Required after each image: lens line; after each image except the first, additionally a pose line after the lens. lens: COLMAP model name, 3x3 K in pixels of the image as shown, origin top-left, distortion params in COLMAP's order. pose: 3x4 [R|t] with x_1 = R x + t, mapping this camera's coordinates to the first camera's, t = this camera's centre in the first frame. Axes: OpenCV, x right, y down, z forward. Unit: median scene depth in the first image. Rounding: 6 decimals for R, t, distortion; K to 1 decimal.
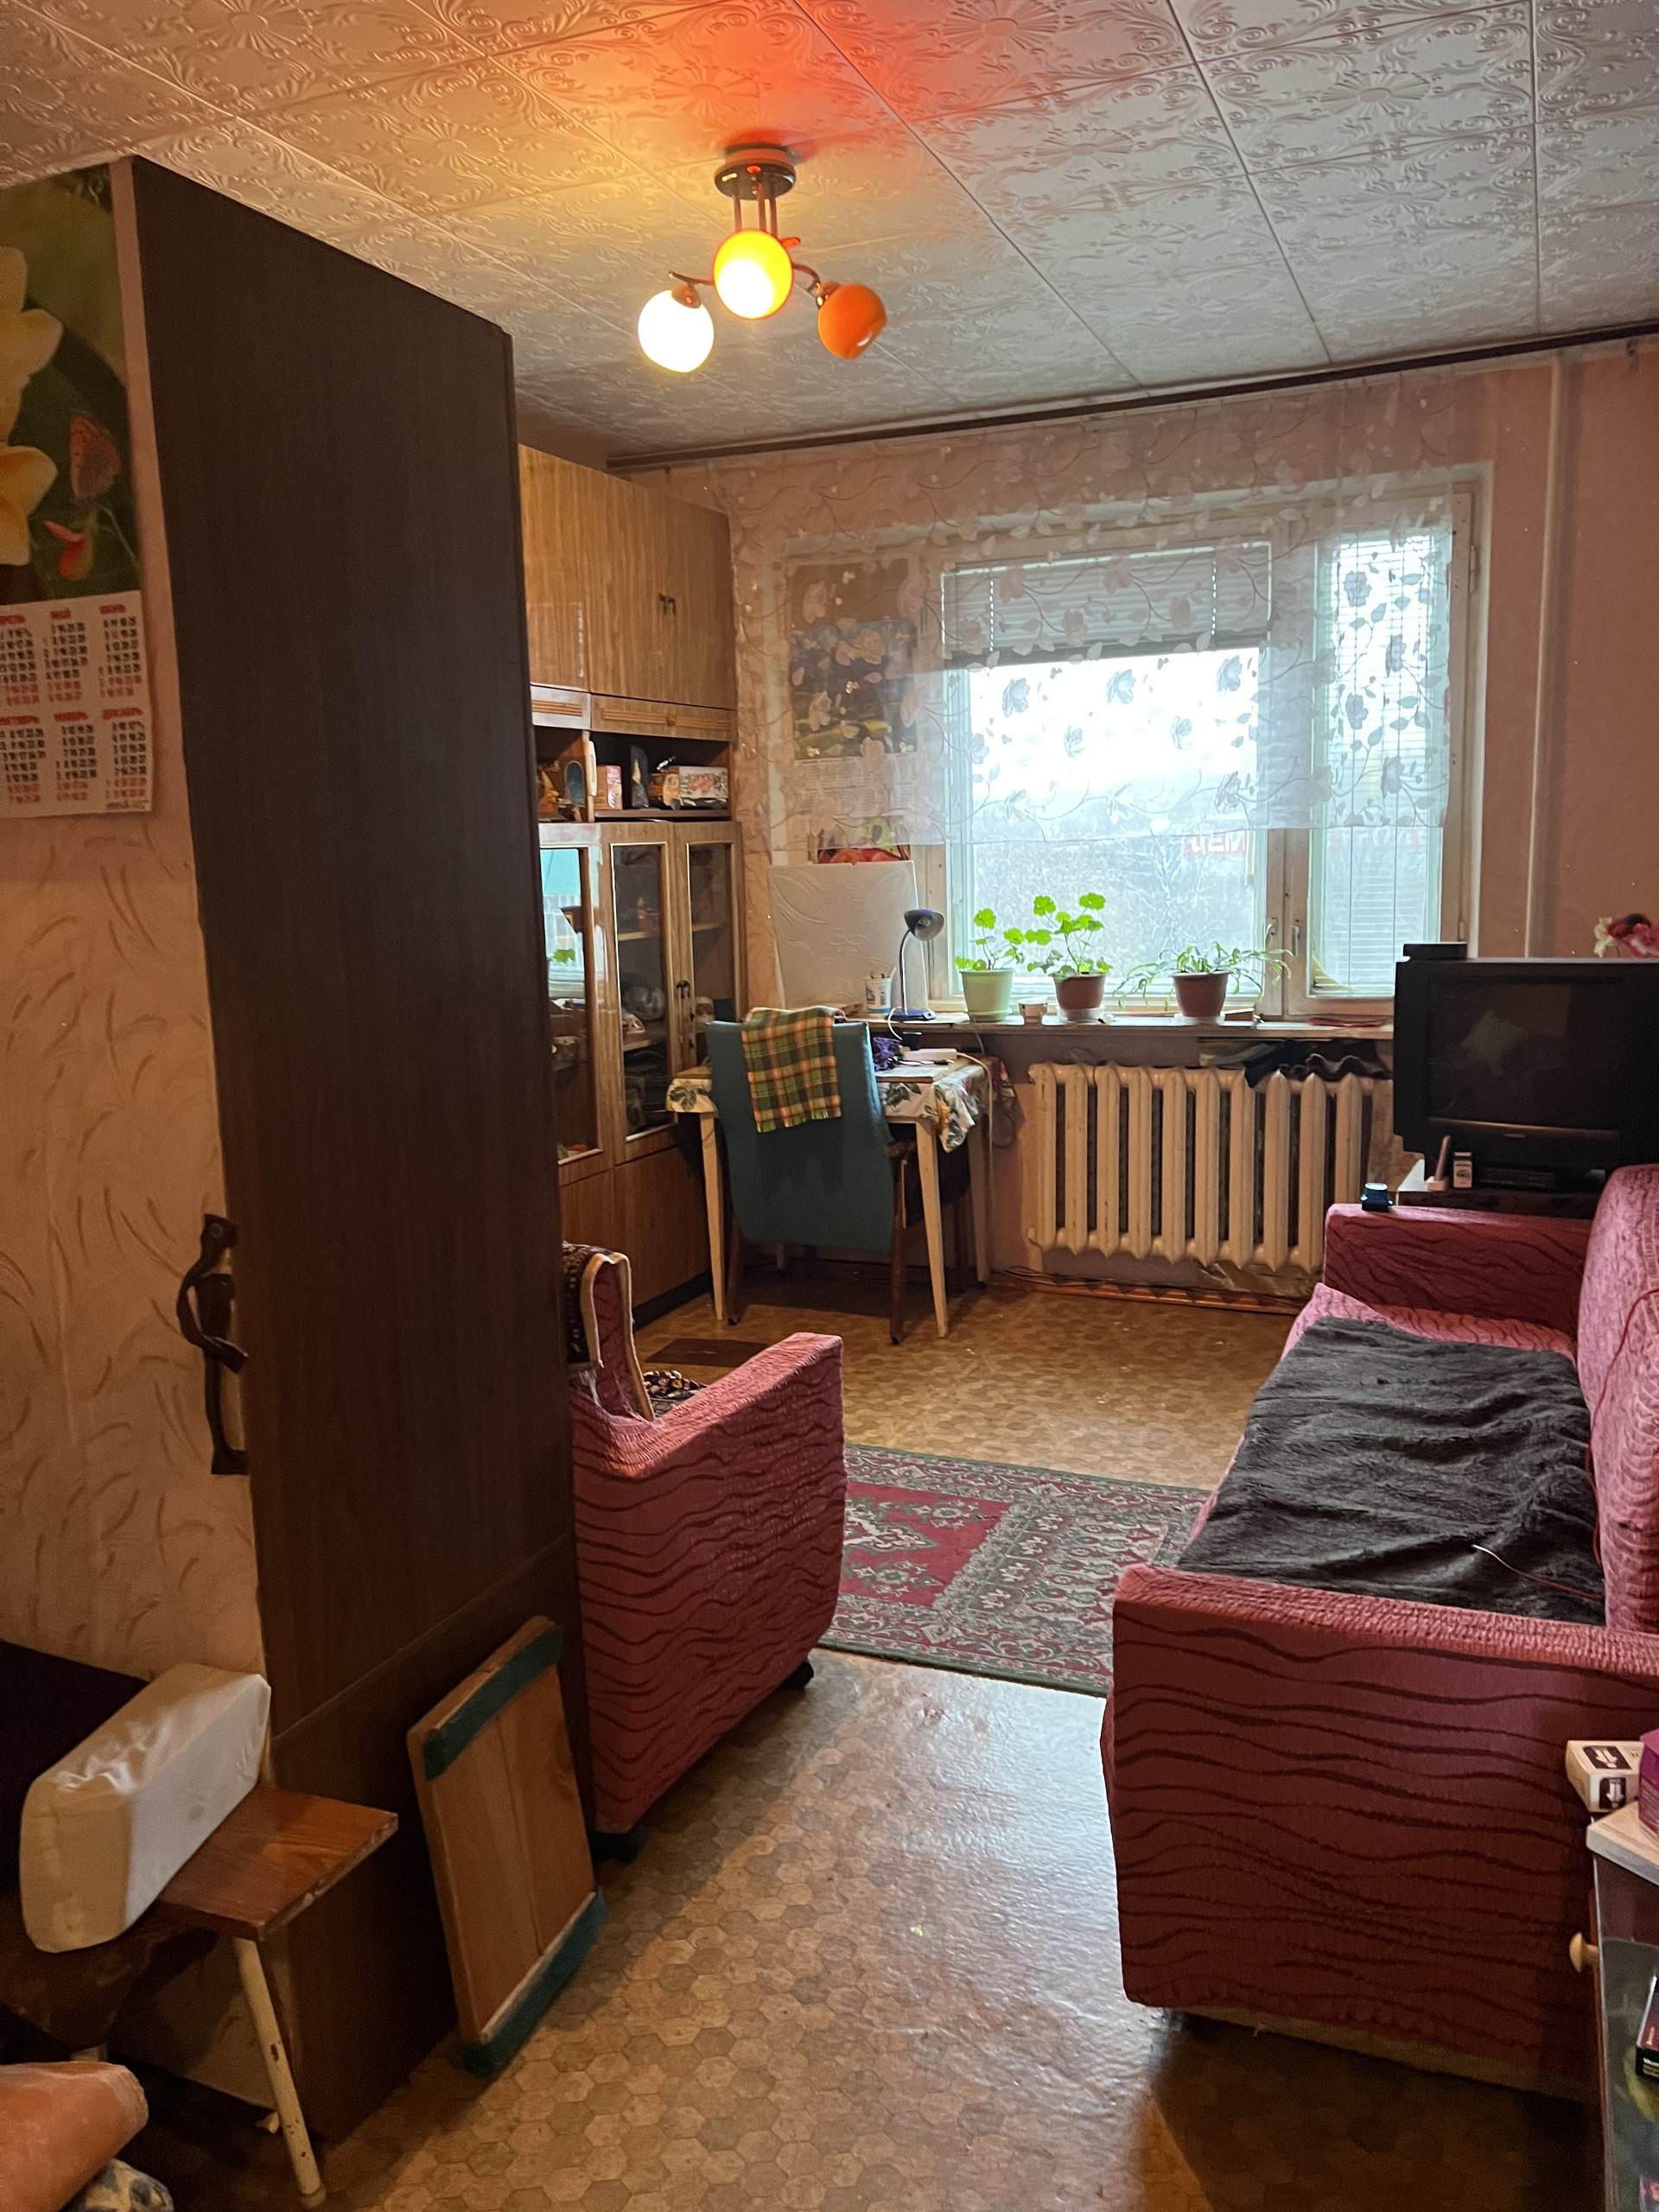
lens RADIAL K [[1695.0, 0, 843.2], [0, 1695.0, 1119.6], [0, 0, 1]] dist [0.076132, -0.046531]
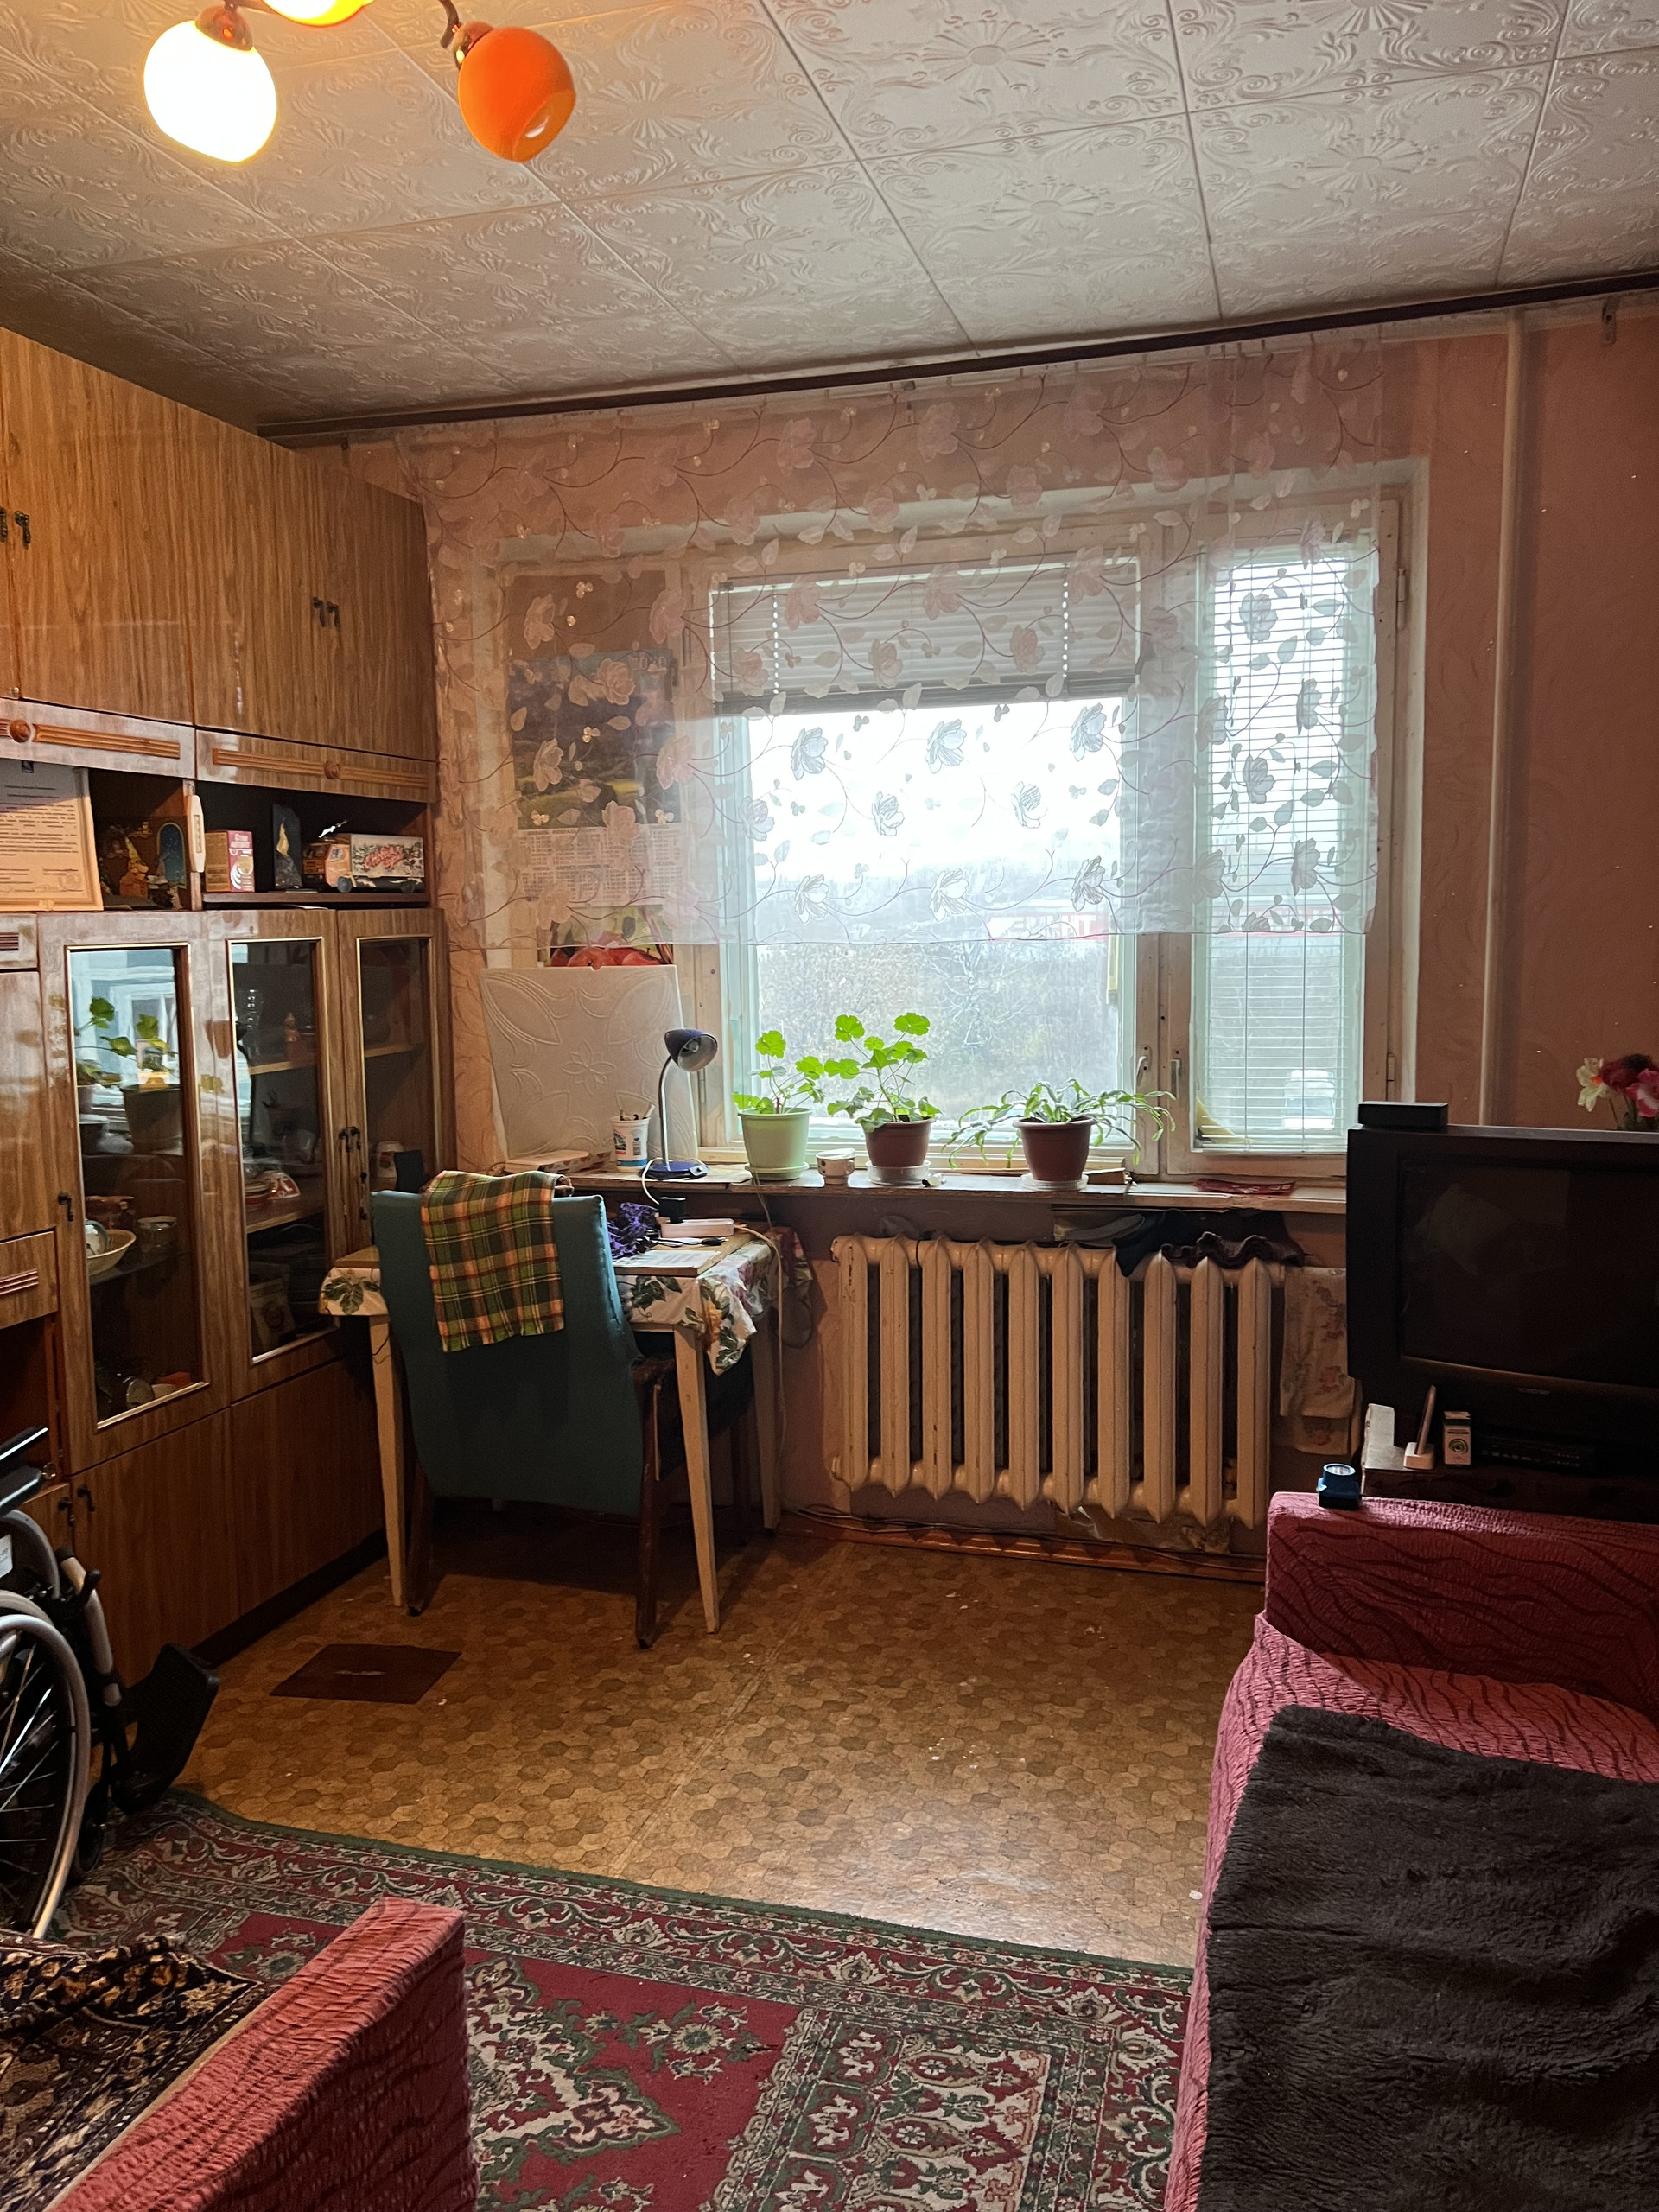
lens RADIAL K [[1695.0, 0, 845.6], [0, 1695.0, 1099.5], [0, 0, 1]] dist [0.076132, -0.046531]
pose [[0.993602, 0.000278, 0.112942, 0.034383], [0.006266, 0.998321, -0.057582, -0.054549], [-0.112769, 0.057921, 0.991932, 0.275712]]
